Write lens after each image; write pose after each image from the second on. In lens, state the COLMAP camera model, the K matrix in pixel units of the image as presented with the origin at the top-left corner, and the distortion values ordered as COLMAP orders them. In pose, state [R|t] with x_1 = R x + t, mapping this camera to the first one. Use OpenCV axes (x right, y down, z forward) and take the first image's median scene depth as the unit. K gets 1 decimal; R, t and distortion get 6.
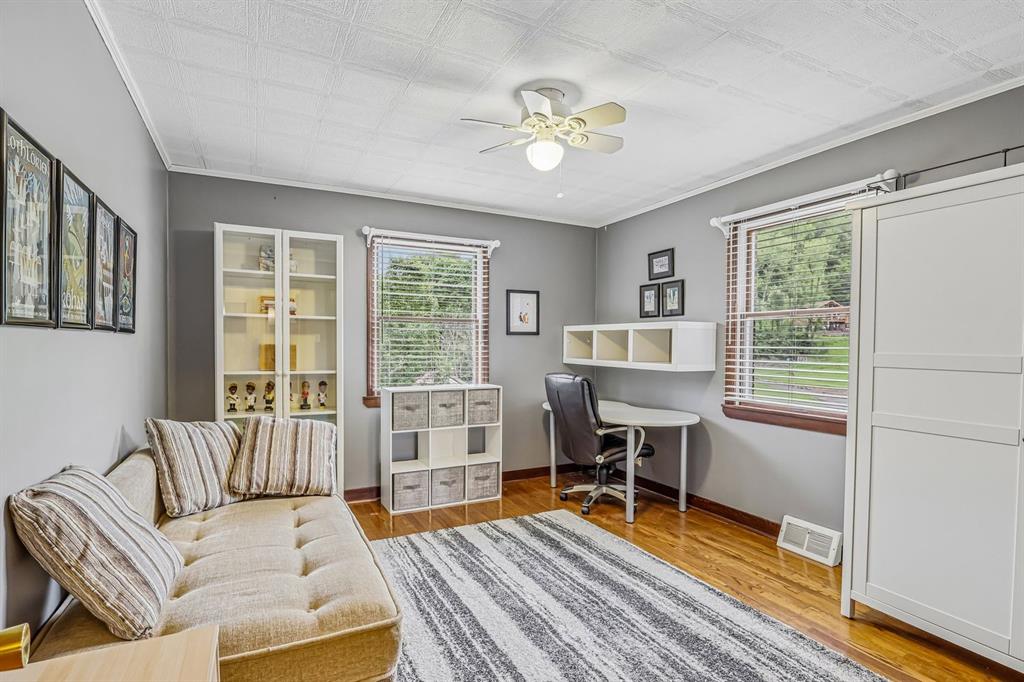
lens RADIAL K [[491.1, 0, 515.3], [0, 491.1, 349.1], [0, 0, 1]] dist [-0.024354, 0.002940]
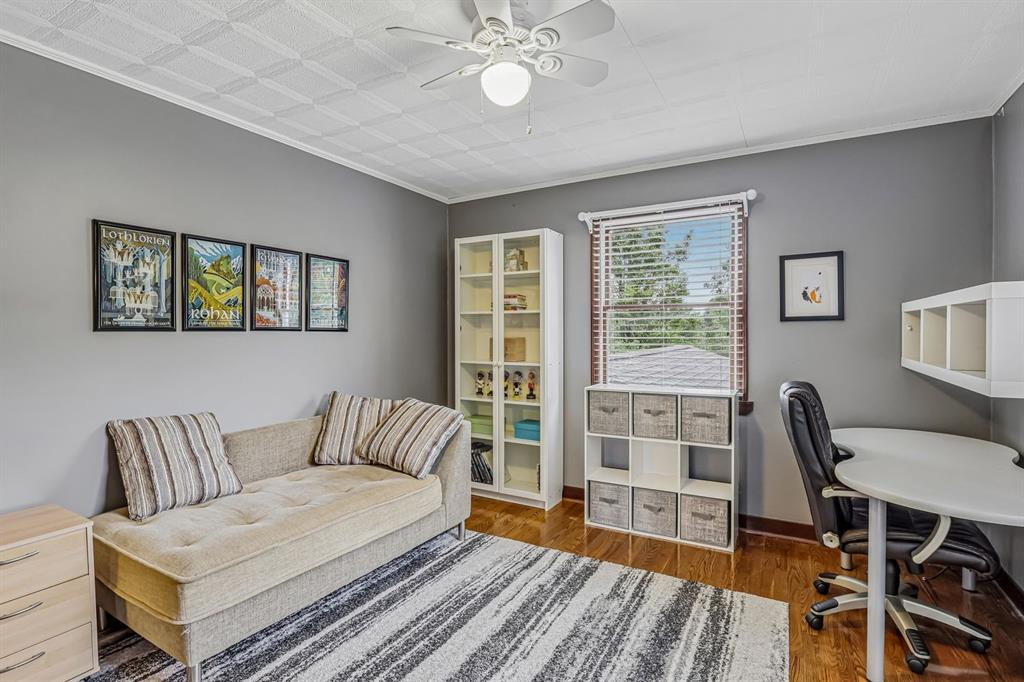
lens RADIAL K [[491.1, 0, 514.9], [0, 491.1, 334.9], [0, 0, 1]] dist [-0.024354, 0.002940]
pose [[0.550028, -0.008514, -0.835103, 0.463360], [-0.000202, 0.999947, -0.010327, -0.004495], [0.835146, 0.005849, 0.549997, 0.414204]]
